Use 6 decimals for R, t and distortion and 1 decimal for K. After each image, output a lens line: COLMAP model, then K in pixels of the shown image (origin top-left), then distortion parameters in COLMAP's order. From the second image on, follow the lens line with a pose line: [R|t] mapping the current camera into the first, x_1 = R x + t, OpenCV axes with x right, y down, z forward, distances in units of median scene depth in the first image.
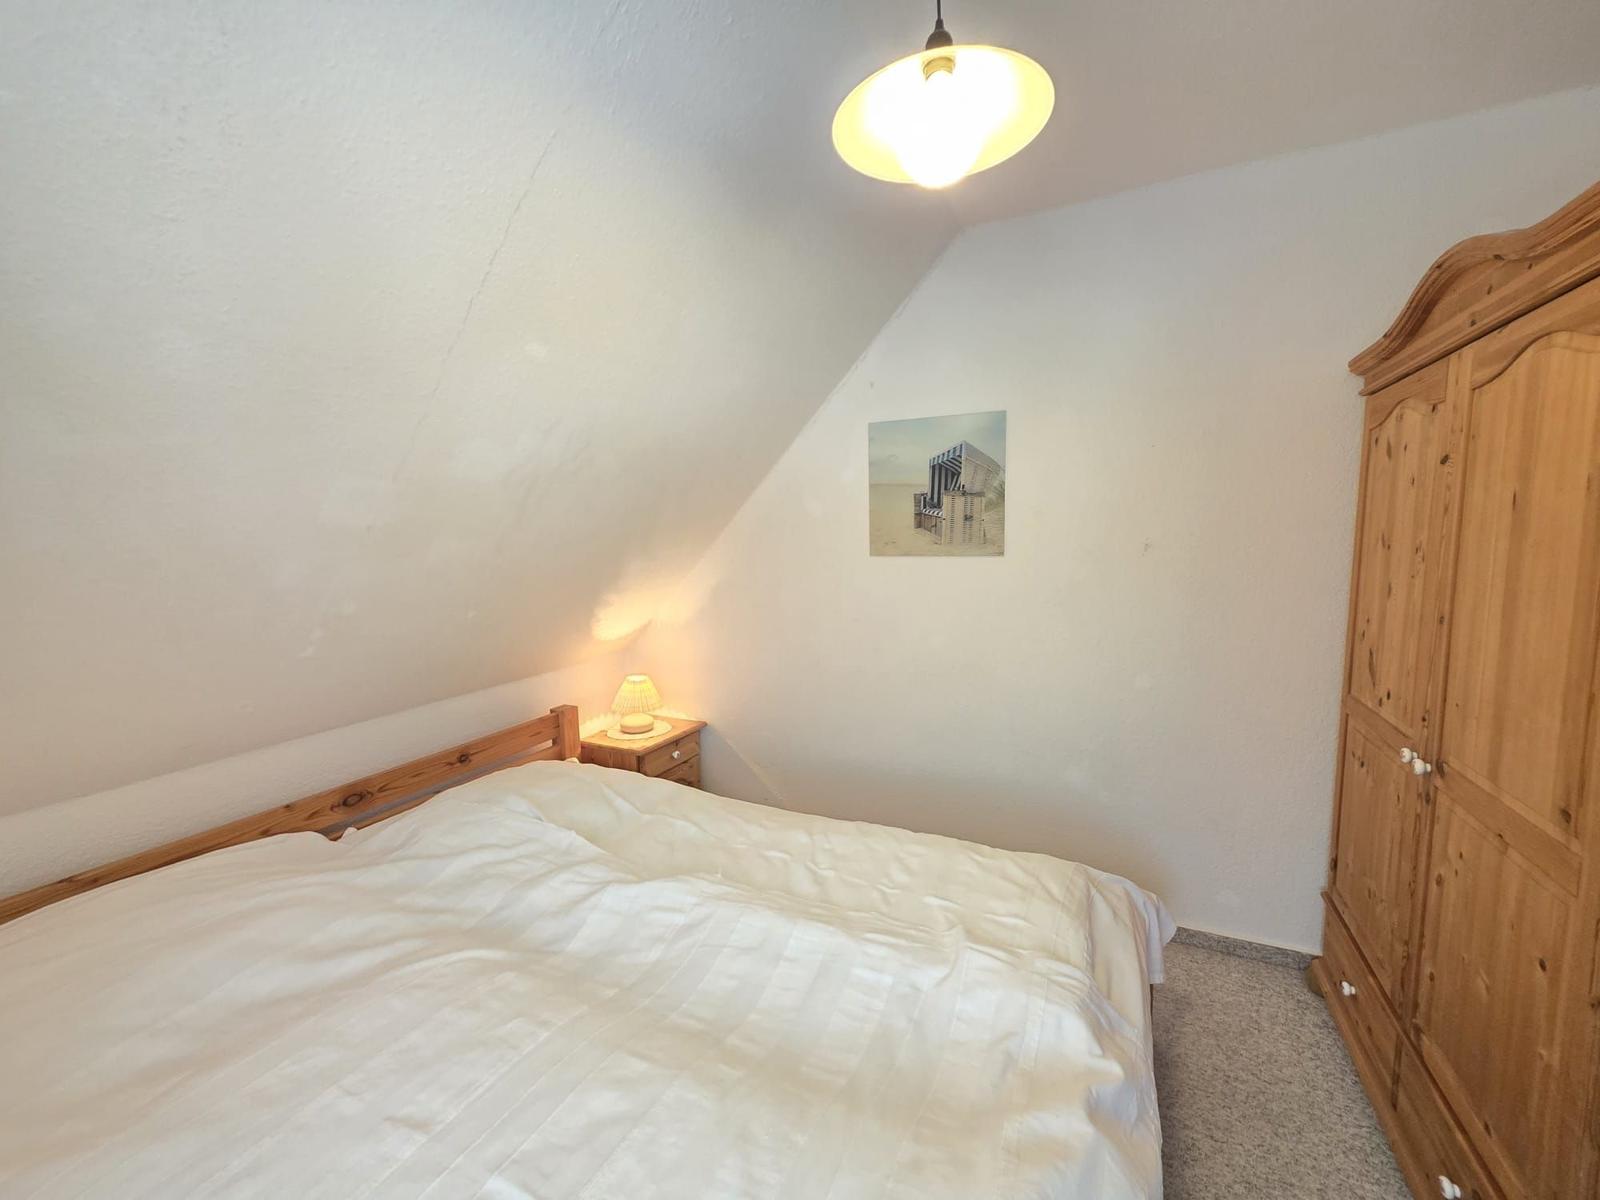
lens RADIAL K [[635.5, 0, 807.6], [0, 635.5, 596.2], [0, 0, 1]] dist [0.002190, -0.000391]
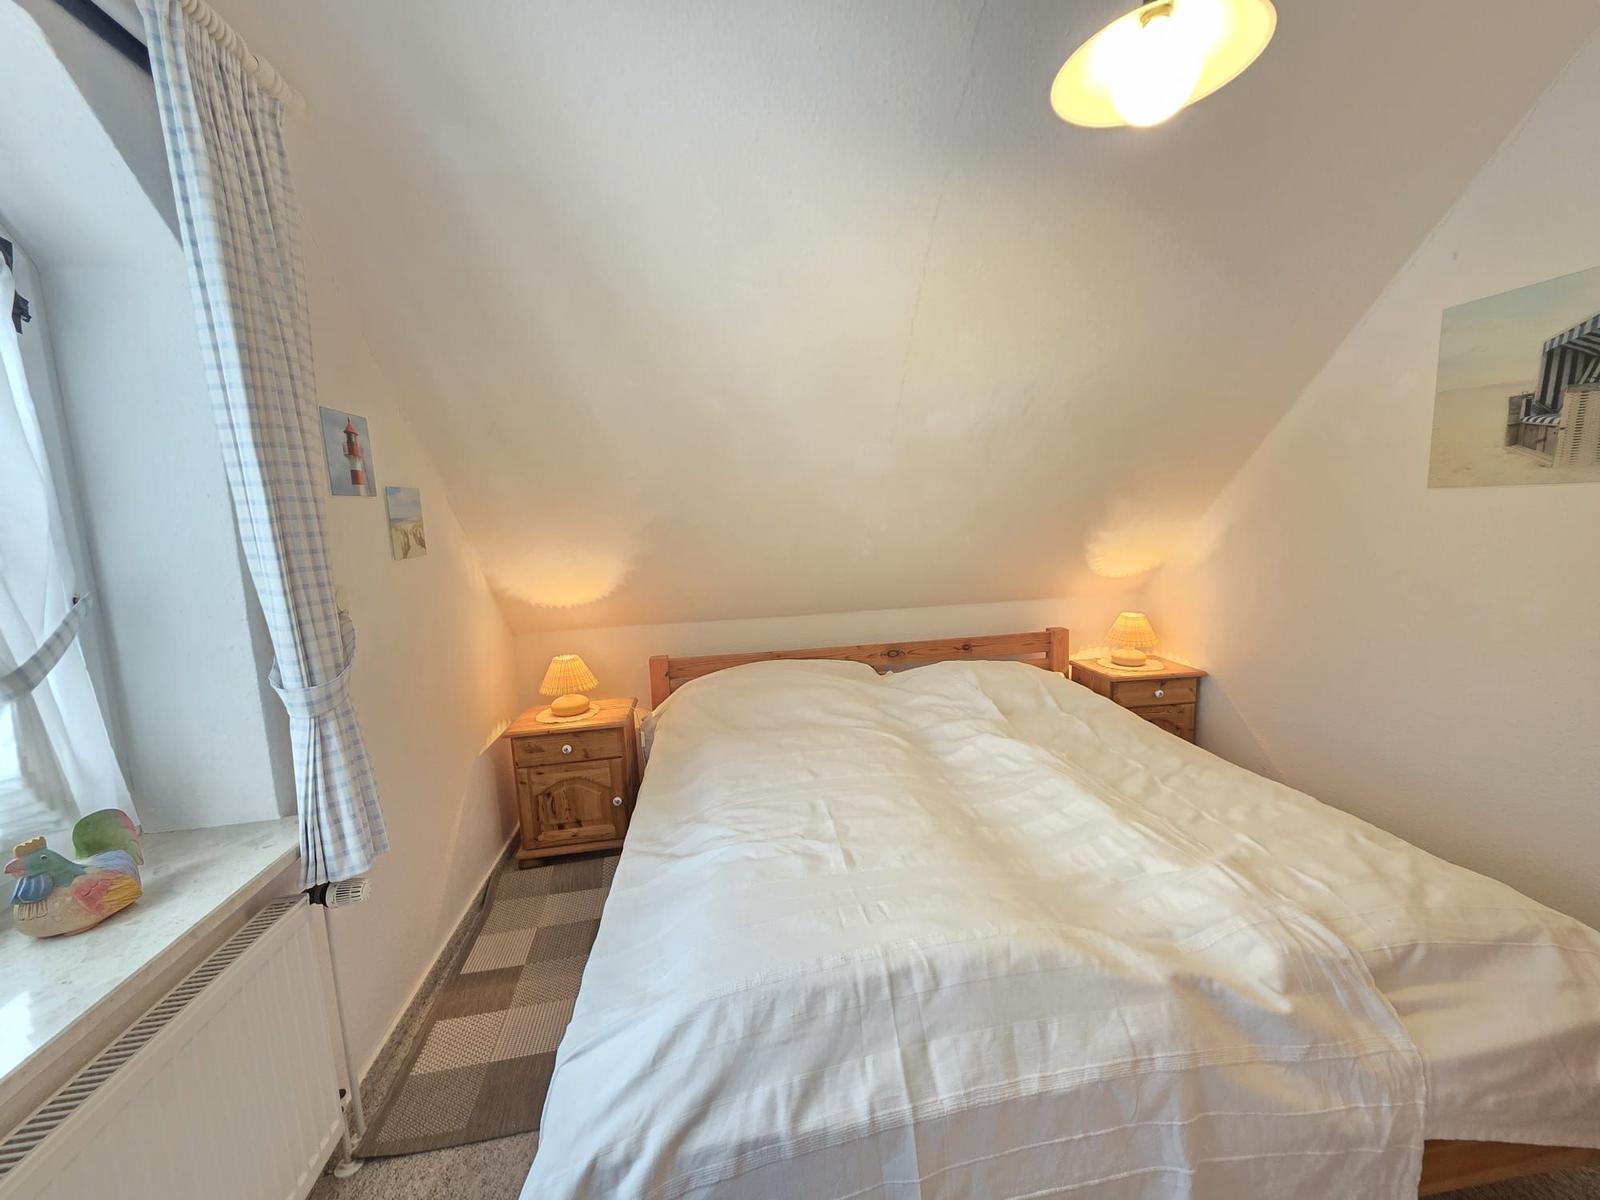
lens RADIAL K [[635.5, 0, 807.6], [0, 635.5, 596.2], [0, 0, 1]] dist [0.002190, -0.000391]
pose [[0.565976, 0.105342, -0.817664, 0.417722], [-0.056840, 0.994429, 0.088771, 0.051877], [0.822460, -0.003766, 0.568811, -0.057237]]
